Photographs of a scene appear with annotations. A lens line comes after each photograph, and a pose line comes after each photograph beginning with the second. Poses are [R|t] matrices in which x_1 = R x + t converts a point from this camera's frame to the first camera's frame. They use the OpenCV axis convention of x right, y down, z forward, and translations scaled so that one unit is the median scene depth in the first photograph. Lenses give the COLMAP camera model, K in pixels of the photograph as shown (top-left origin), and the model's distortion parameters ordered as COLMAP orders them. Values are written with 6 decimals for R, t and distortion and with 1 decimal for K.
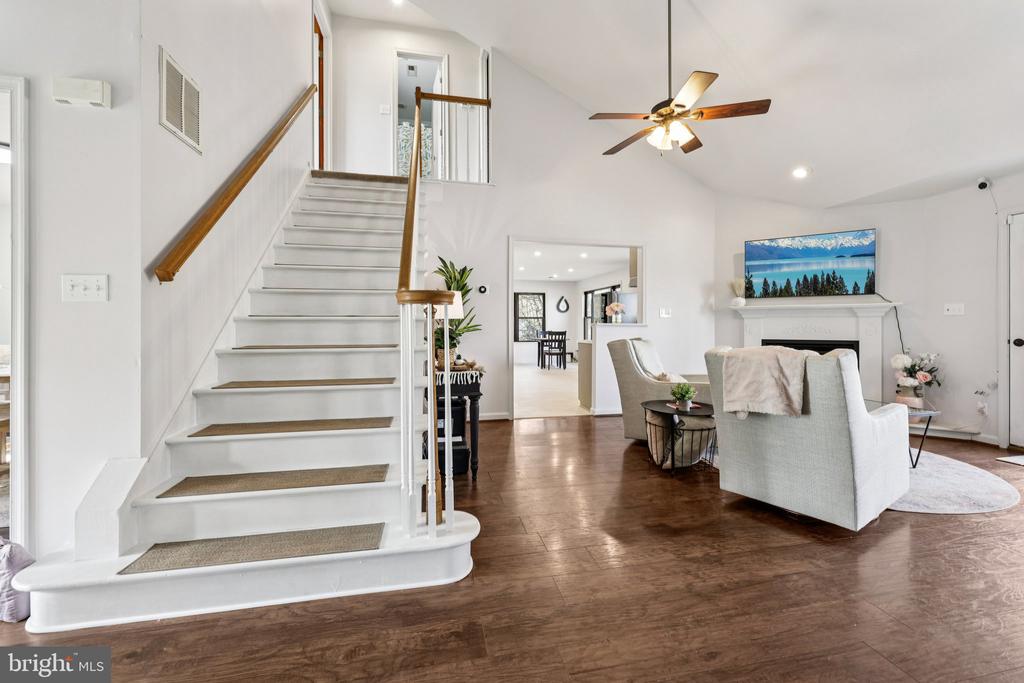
lens RADIAL K [[417.4, 0, 508.9], [0, 417.4, 333.7], [0, 0, 1]] dist [0.002070, 0.000308]
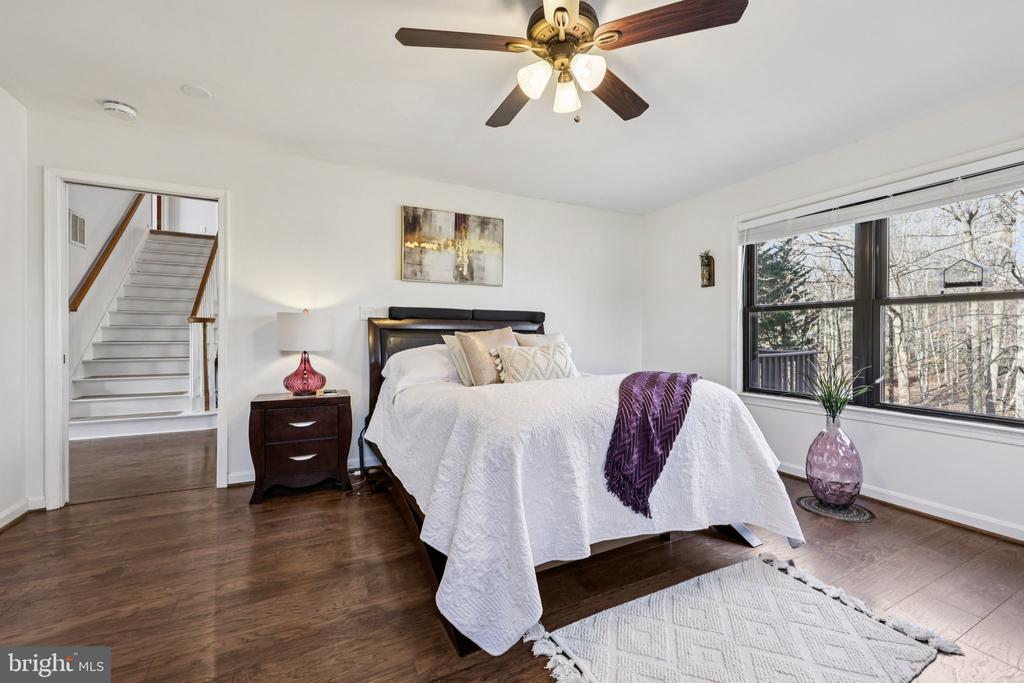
lens RADIAL K [[417.4, 0, 516.9], [0, 417.4, 345.2], [0, 0, 1]] dist [0.002070, 0.000308]
pose [[0.963601, 0.005345, 0.267291, 0.568532], [-0.006547, 0.999972, 0.003608, 0.023859], [-0.267264, -0.005227, 0.963609, -1.152164]]
